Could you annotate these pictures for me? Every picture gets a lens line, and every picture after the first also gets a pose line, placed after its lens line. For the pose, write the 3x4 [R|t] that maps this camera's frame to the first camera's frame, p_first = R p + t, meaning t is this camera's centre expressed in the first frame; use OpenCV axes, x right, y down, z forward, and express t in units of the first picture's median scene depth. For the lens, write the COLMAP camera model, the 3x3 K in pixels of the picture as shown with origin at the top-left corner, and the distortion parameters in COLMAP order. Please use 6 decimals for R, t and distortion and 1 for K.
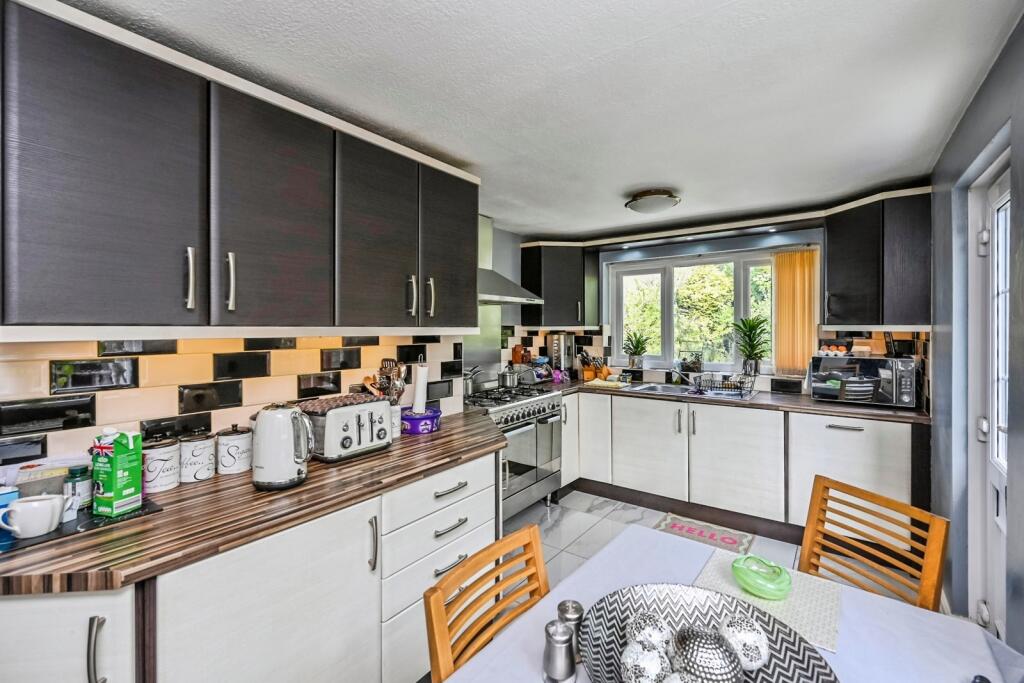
lens RADIAL K [[446.1, 0, 512.0], [0, 446.1, 341.5], [0, 0, 1]] dist [-0.000101, 0.000248]
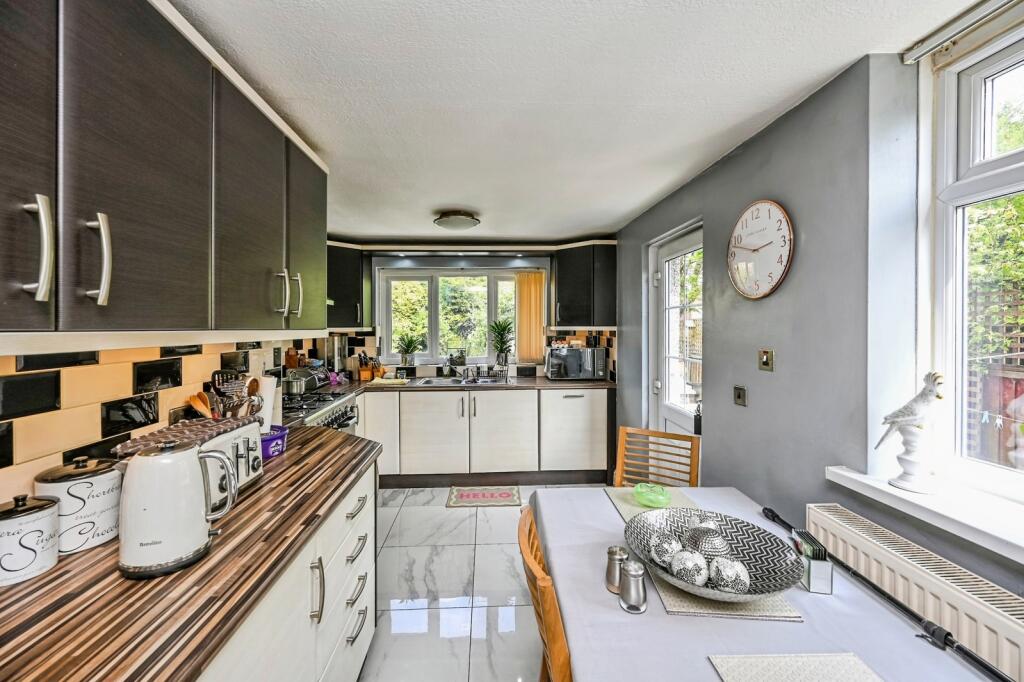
lens RADIAL K [[407.6, 0, 512.0], [0, 407.6, 341.0], [0, 0, 1]] dist [0.000743, -0.000001]
pose [[0.769867, -0.023478, 0.637773, -0.204005], [0.023180, 0.999692, 0.008821, -0.004287], [-0.637784, 0.007992, 0.770174, 0.073137]]
